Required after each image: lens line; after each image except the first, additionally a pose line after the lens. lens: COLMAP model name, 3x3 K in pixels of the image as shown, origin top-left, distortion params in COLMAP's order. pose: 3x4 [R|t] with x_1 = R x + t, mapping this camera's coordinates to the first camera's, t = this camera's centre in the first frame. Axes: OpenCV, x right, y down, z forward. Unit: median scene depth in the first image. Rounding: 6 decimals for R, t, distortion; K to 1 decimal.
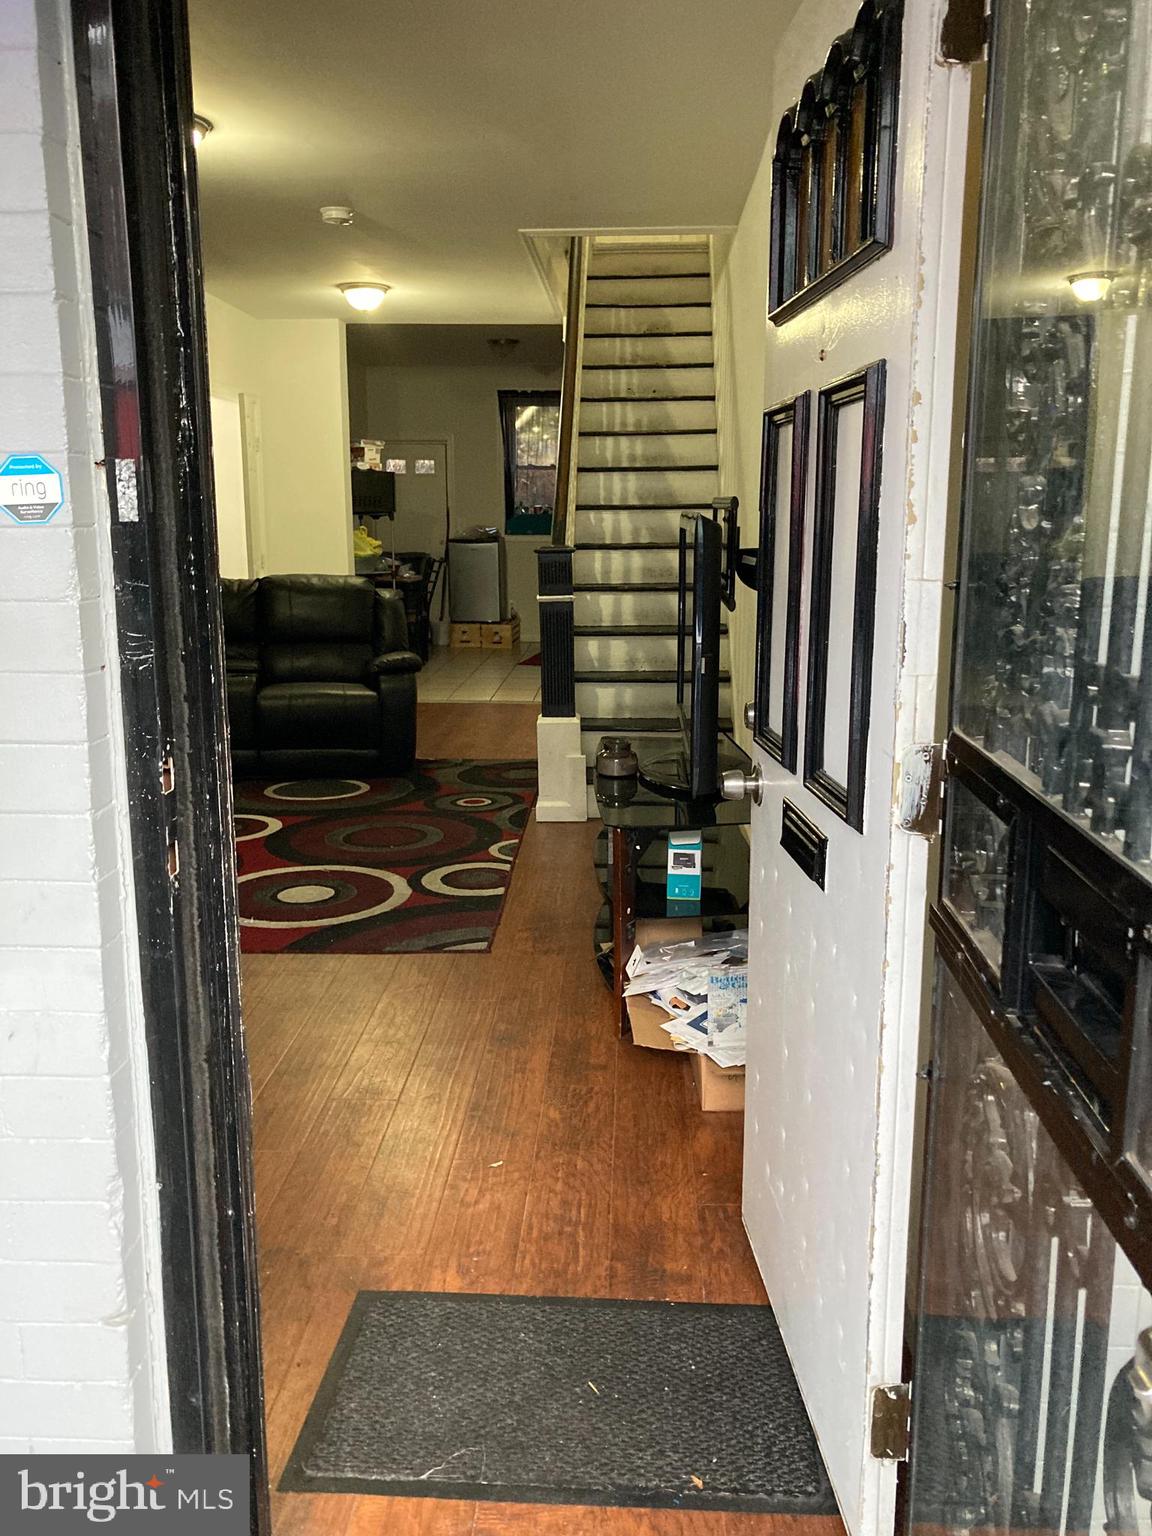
lens RADIAL K [[1245.8, 0, 576.0], [0, 1245.8, 768.0], [0, 0, 1]] dist [0.067628, -0.160825]
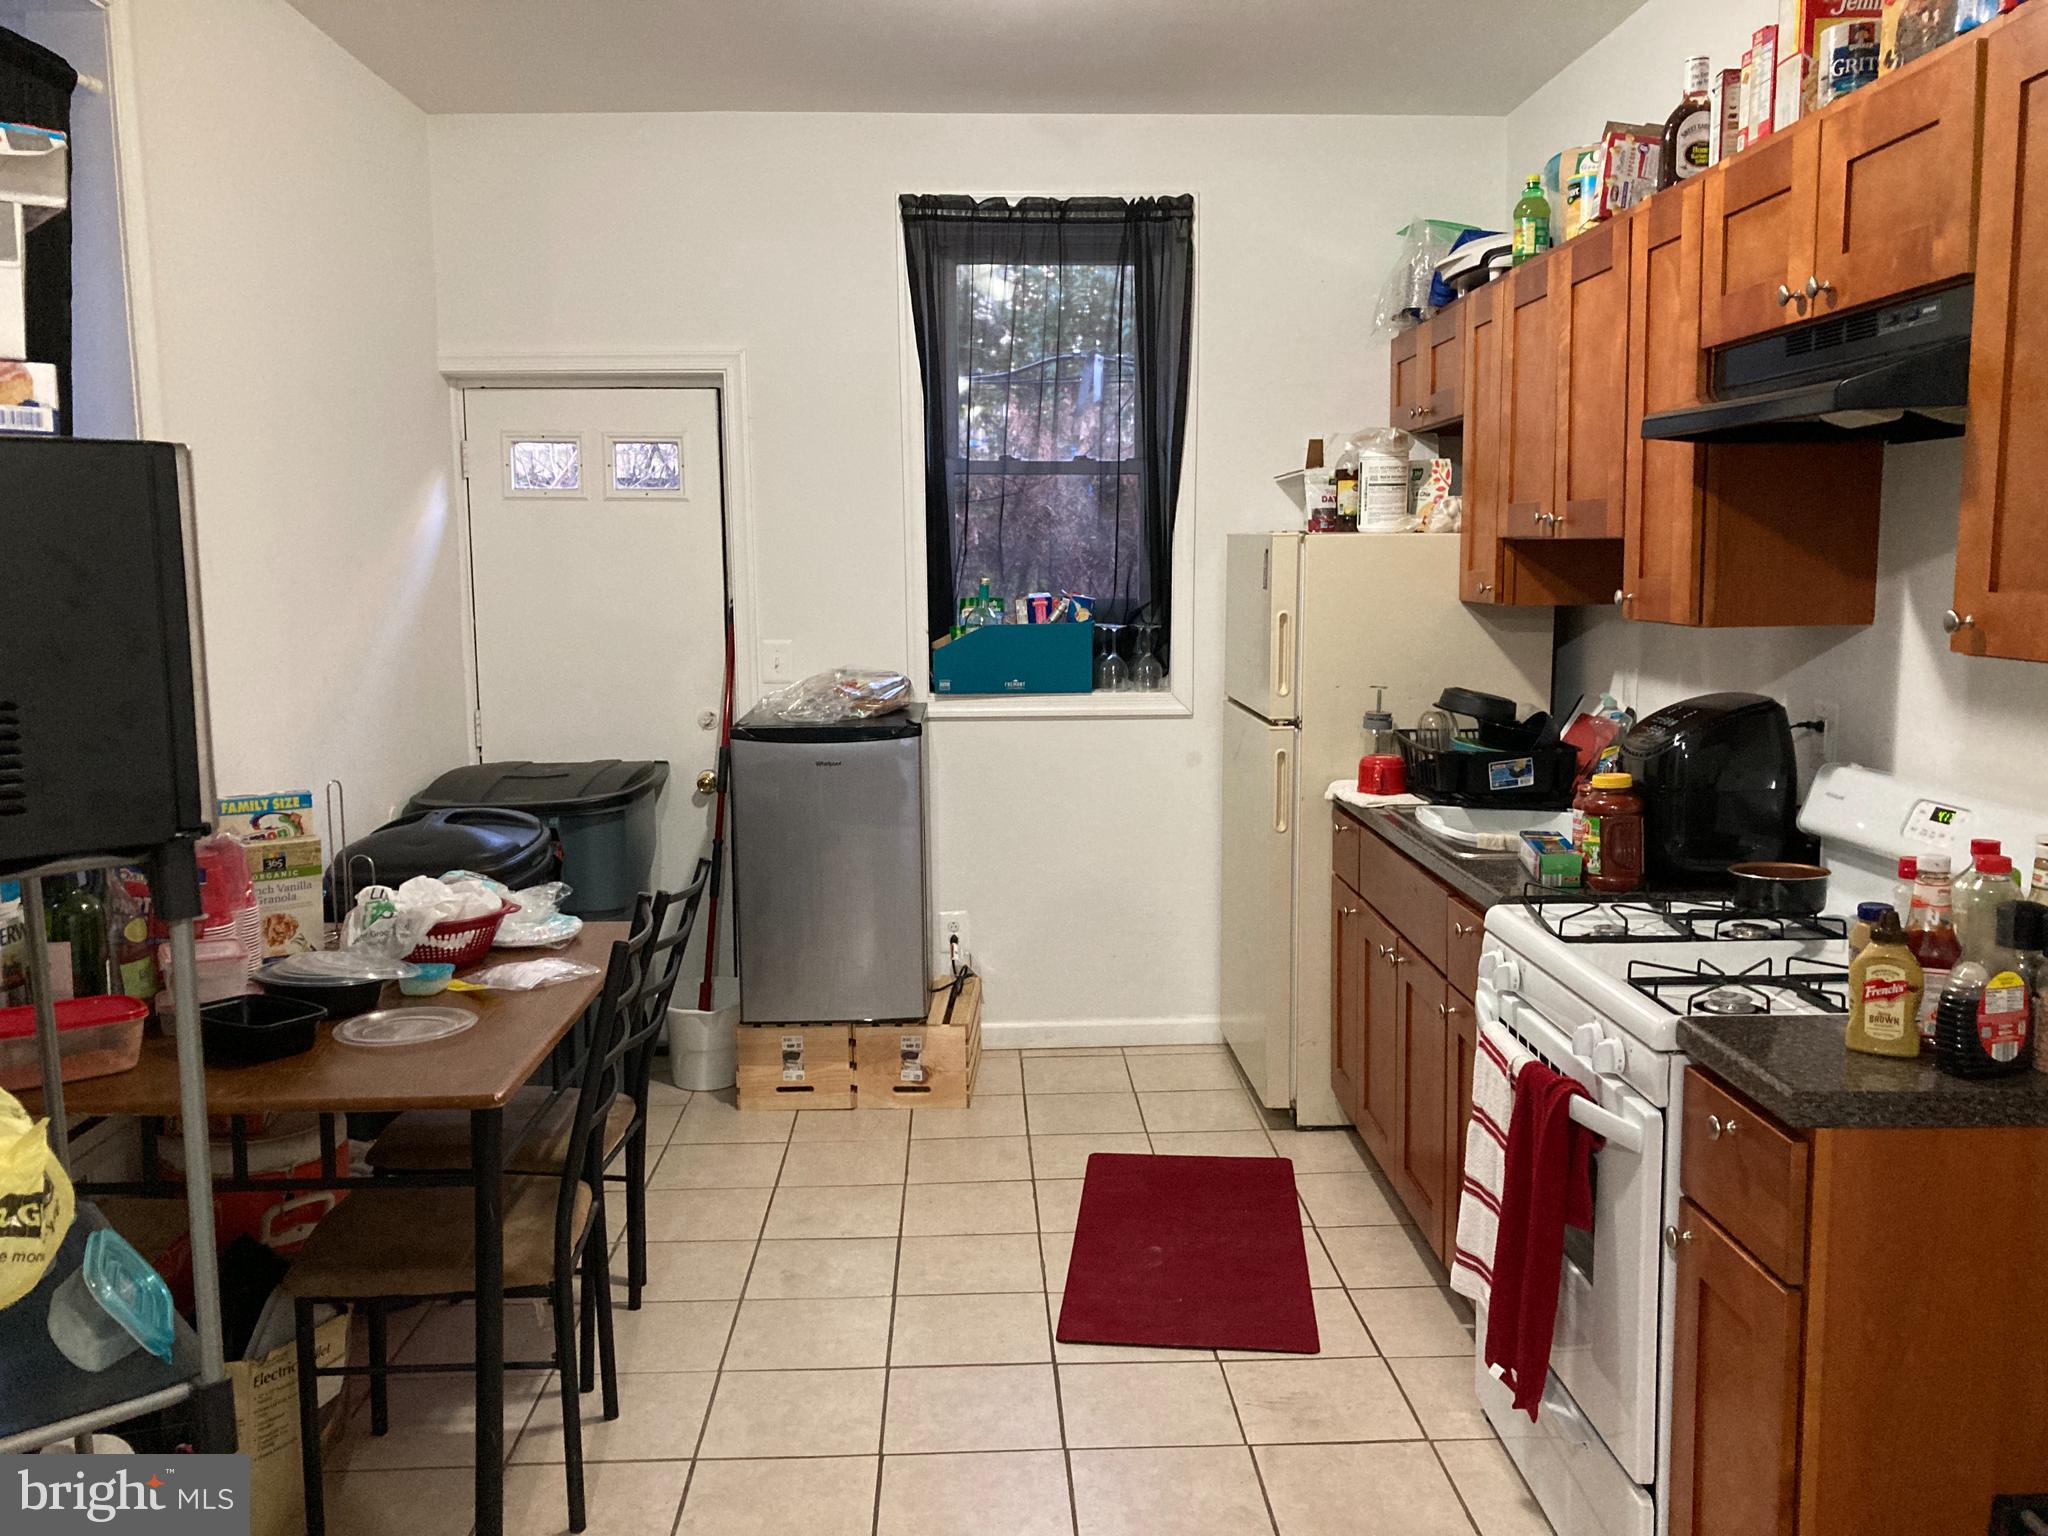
lens RADIAL K [[1661.1, 0, 1028.8], [0, 1661.1, 755.7], [0, 0, 1]] dist [0.067628, -0.160825]
pose [[0.996832, -0.018616, 0.077324, -0.109129], [0.024676, 0.996635, -0.078169, -0.243791], [-0.075609, 0.079829, 0.993937, 1.055180]]
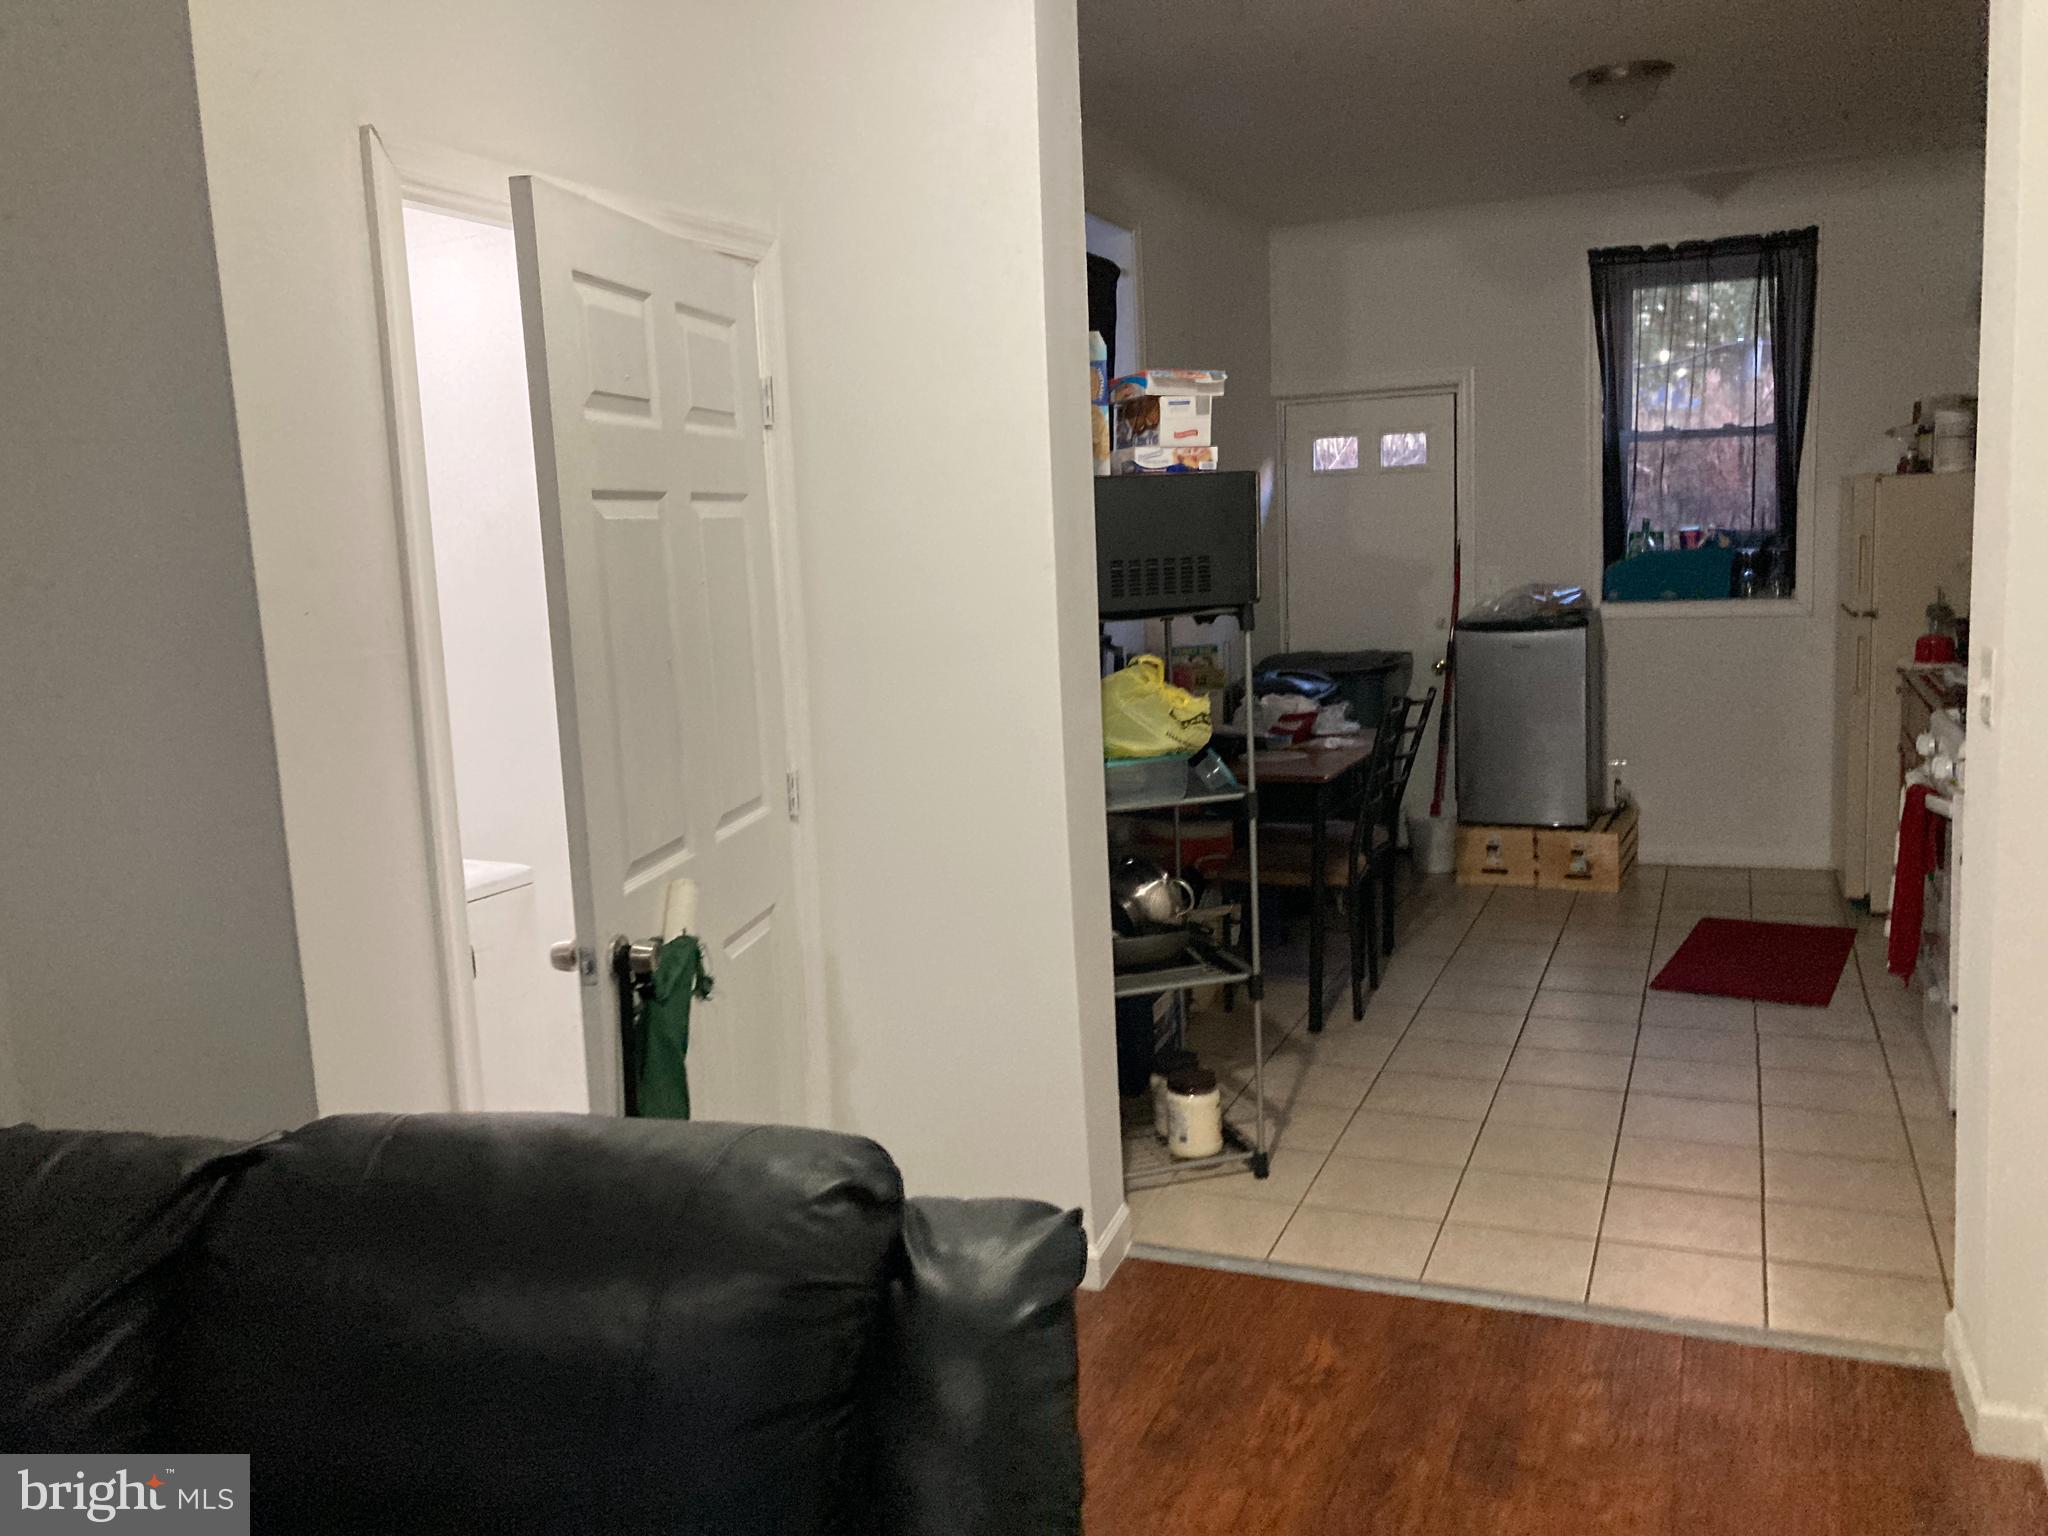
lens RADIAL K [[1661.1, 0, 1028.8], [0, 1661.1, 755.7], [0, 0, 1]] dist [0.067628, -0.160825]
pose [[0.935590, 0.008328, -0.352990, -0.067080], [-0.029383, 0.998091, -0.054330, -0.176722], [0.351864, 0.061203, 0.934048, 0.745059]]
